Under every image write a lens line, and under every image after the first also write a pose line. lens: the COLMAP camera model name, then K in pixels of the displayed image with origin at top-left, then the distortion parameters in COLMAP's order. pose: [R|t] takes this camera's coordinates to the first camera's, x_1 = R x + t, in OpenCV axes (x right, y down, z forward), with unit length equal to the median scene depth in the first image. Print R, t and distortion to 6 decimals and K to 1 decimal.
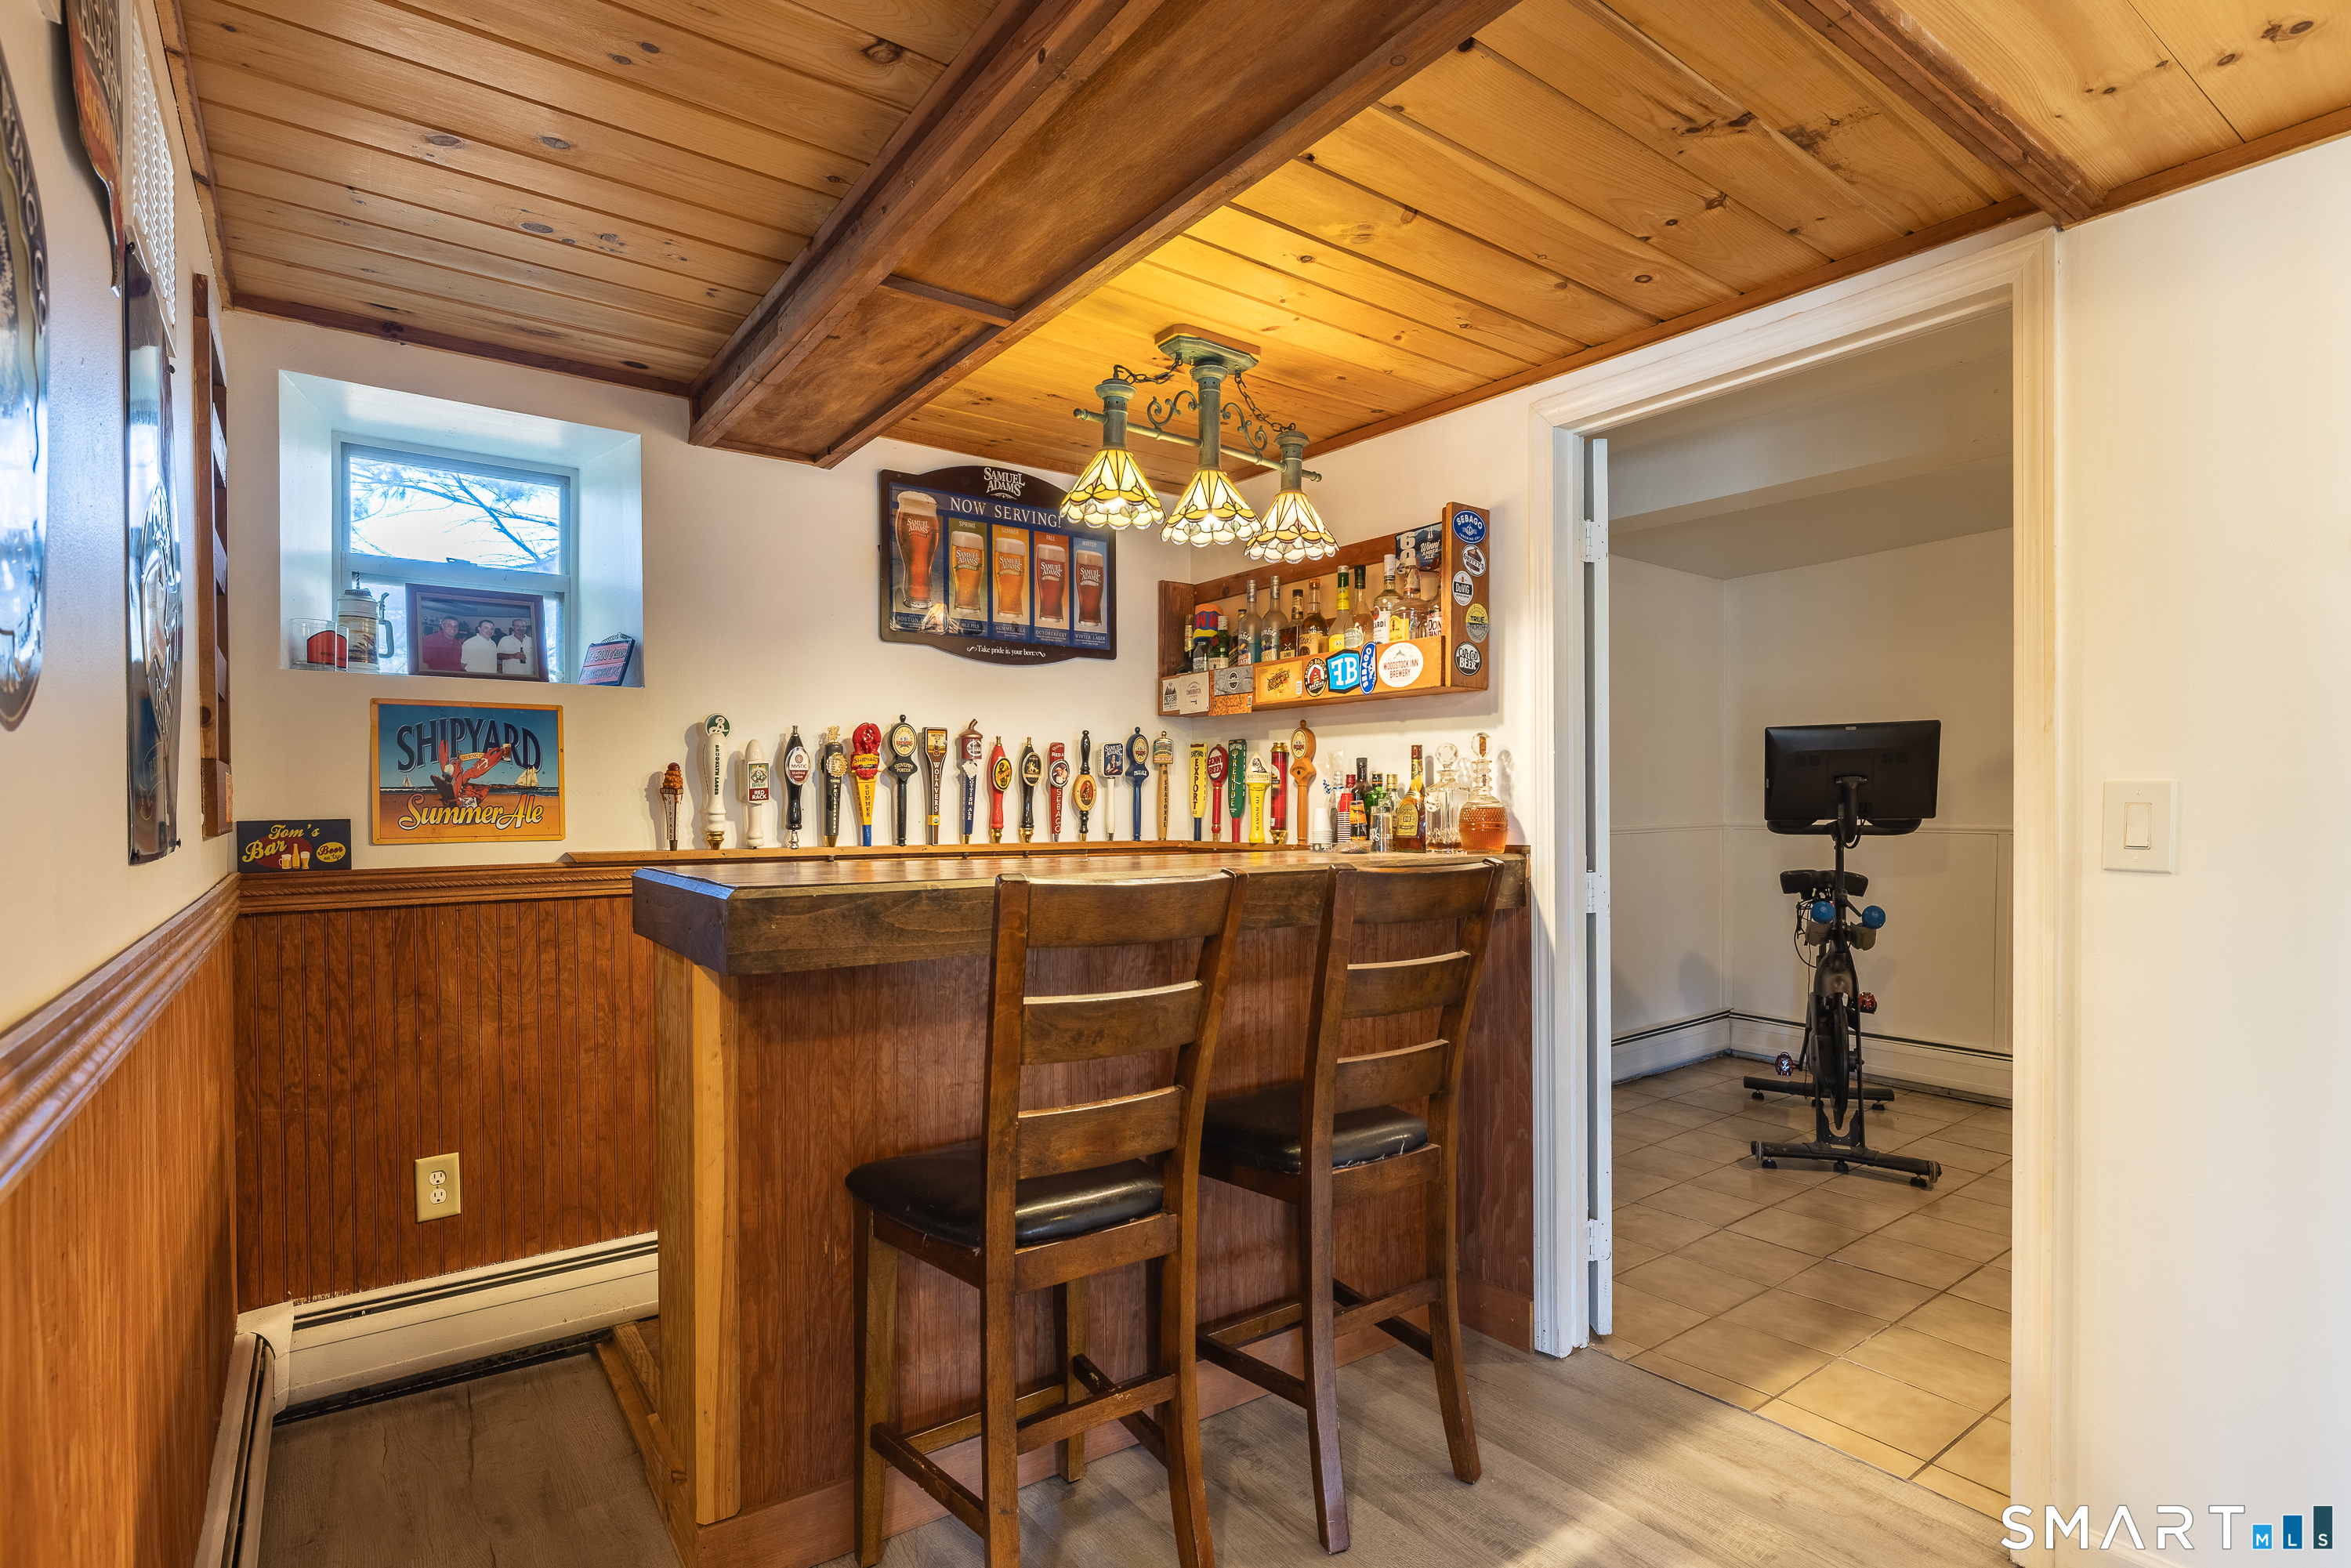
lens RADIAL K [[1160.4, 0, 1175.5], [0, 1160.4, 784.0], [0, 0, 1]] dist [-0.036407, -0.000033]
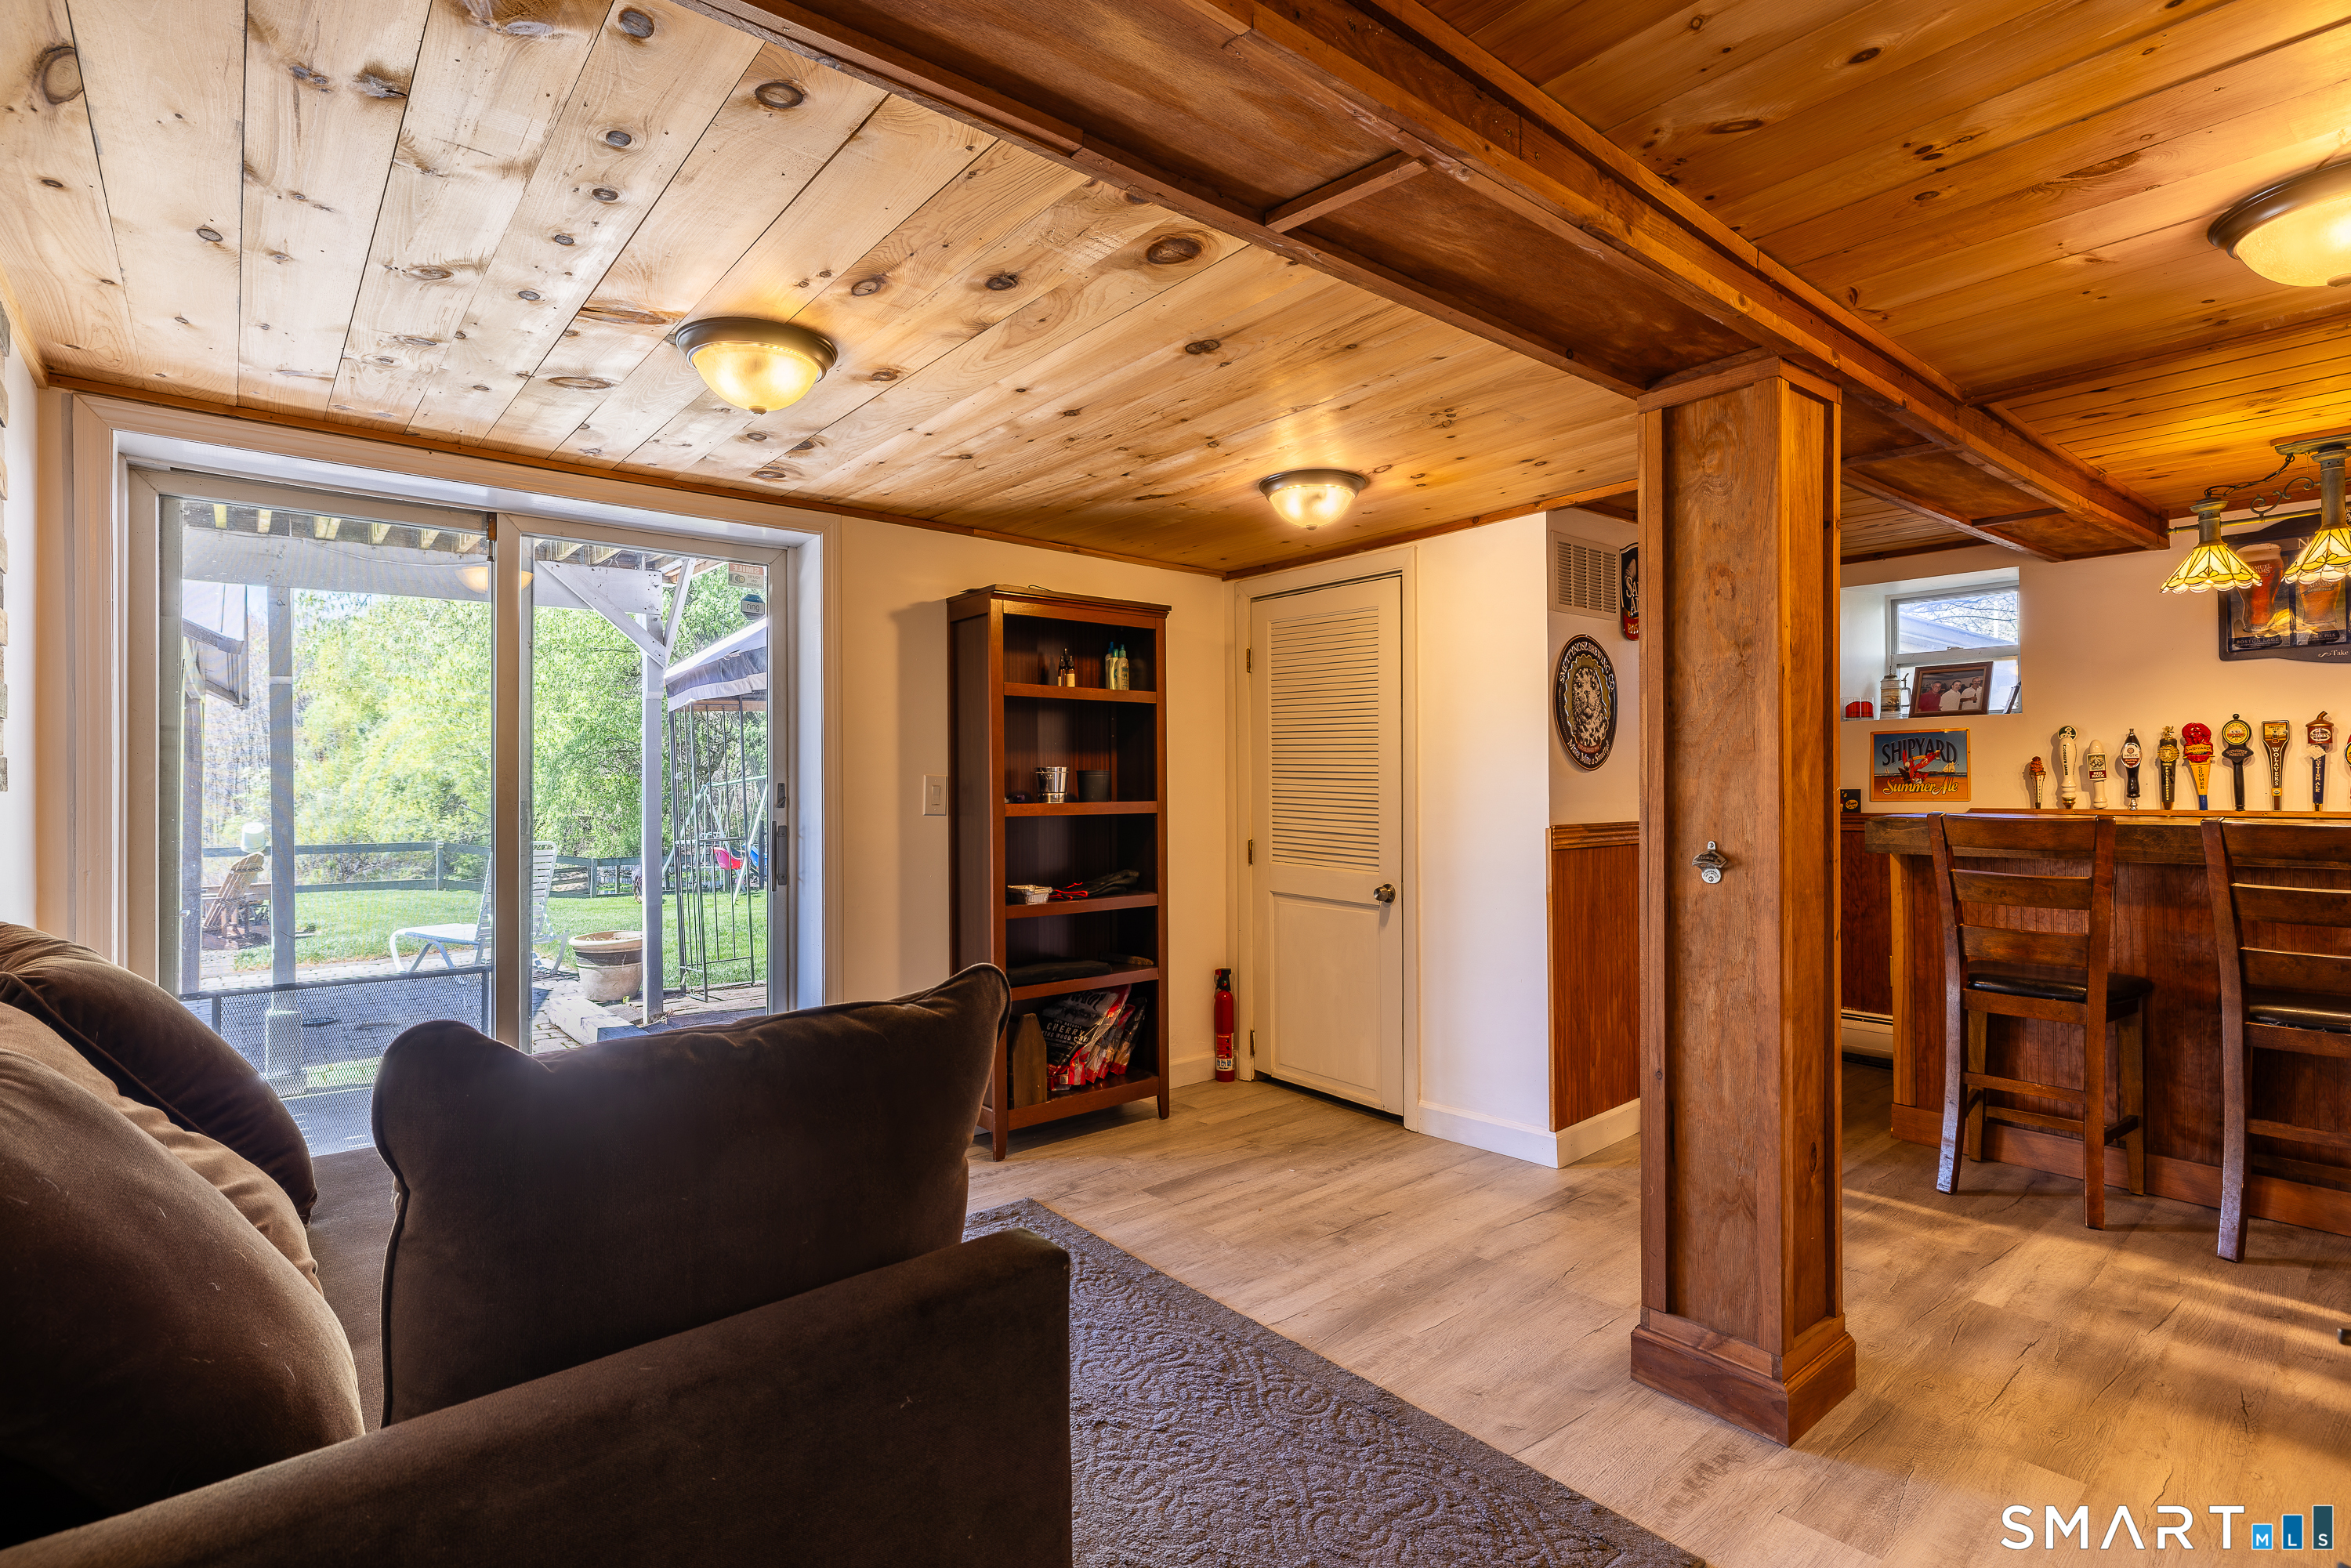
lens RADIAL K [[1127.8, 0, 1175.5], [0, 1127.8, 784.0], [0, 0, 1]] dist [0.000229, -0.000063]
pose [[0.054673, -0.003670, -0.998498, 1.132570], [0.019926, 0.999798, -0.002584, 0.000671], [0.998305, -0.019755, 0.054735, -0.343772]]
